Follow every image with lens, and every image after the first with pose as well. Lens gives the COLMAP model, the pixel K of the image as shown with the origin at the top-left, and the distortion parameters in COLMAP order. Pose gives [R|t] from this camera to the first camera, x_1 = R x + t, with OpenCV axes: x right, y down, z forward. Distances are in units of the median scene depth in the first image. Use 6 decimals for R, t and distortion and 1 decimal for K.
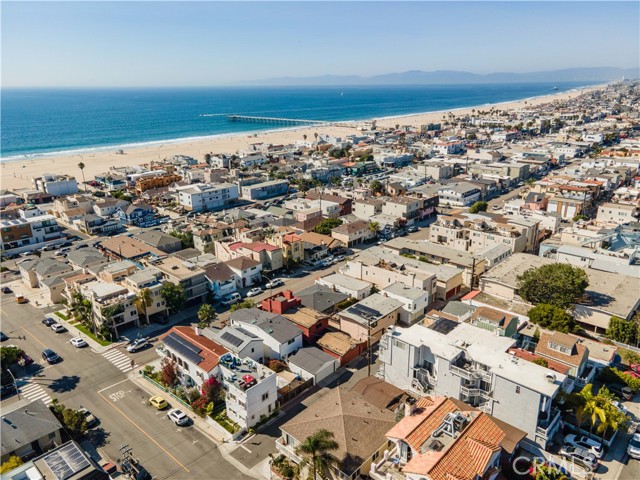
lens RADIAL K [[466.8, 0, 323.2], [0, 466.8, 240.0], [0, 0, 1]] dist [0.025663, 0.028834]
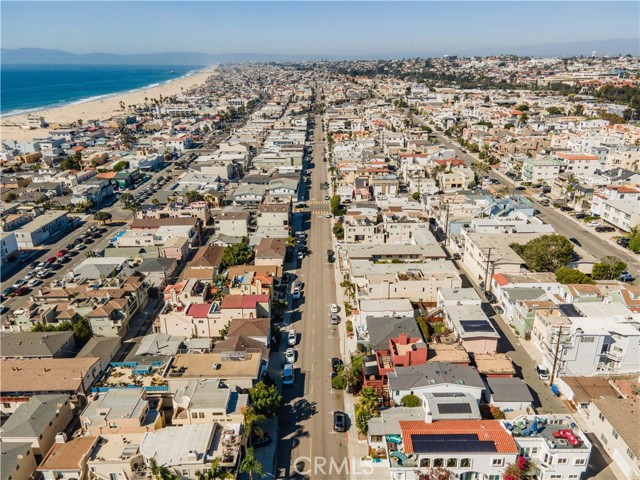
lens RADIAL K [[466.8, 0, 323.0], [0, 466.8, 239.3], [0, 0, 1]] dist [0.025663, 0.028834]
pose [[0.726079, -0.239053, 0.644719, -0.512789], [0.217821, 0.969297, 0.114094, -0.145773], [-0.652199, 0.057592, 0.755857, 0.290413]]
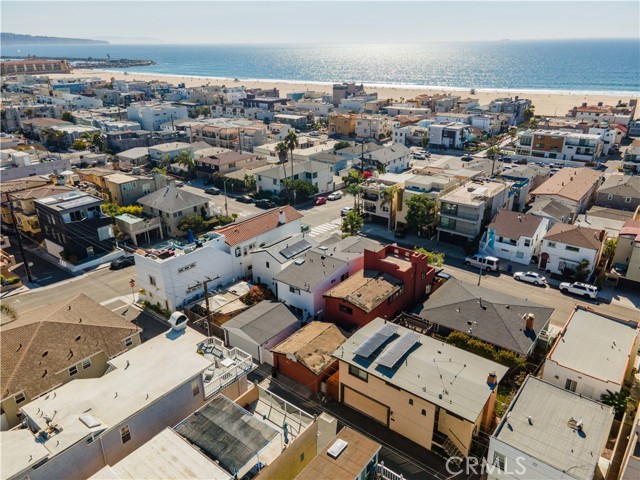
lens RADIAL K [[466.8, 0, 324.2], [0, 466.8, 240.4], [0, 0, 1]] dist [0.025663, 0.028834]
pose [[0.082101, 0.399888, -0.912879, 0.302041], [-0.308962, 0.881058, 0.358162, -0.051962], [0.947524, 0.252639, 0.195886, 0.552842]]
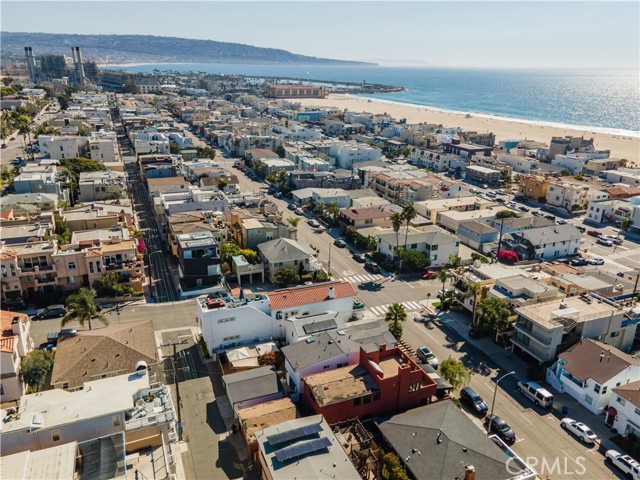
lens RADIAL K [[493.9, 0, 323.0], [0, 493.9, 241.1], [0, 0, 1]] dist [0.027524, 0.023867]
pose [[-0.410410, 0.312886, -0.856543, 0.314011], [-0.304444, 0.838388, 0.452128, -0.188715], [0.859580, 0.446327, -0.248827, 0.707626]]
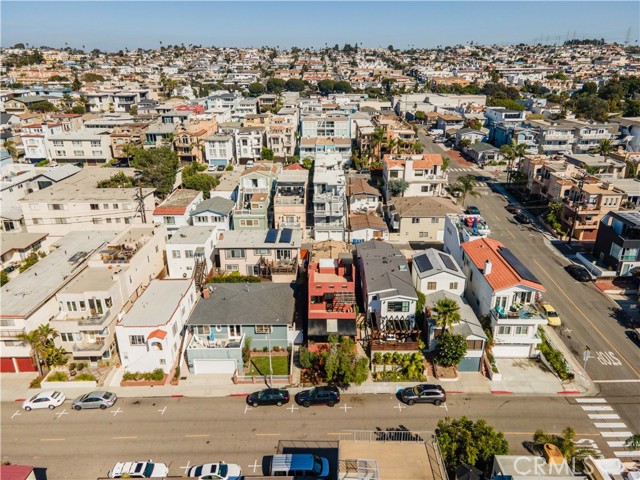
lens RADIAL K [[466.8, 0, 324.3], [0, 466.8, 237.1], [0, 0, 1]] dist [0.025663, 0.028834]
pose [[-0.679465, -0.248236, 0.690440, -0.344342], [0.244488, 0.810644, 0.532054, -0.166125], [-0.691776, 0.530316, -0.490113, 0.893415]]
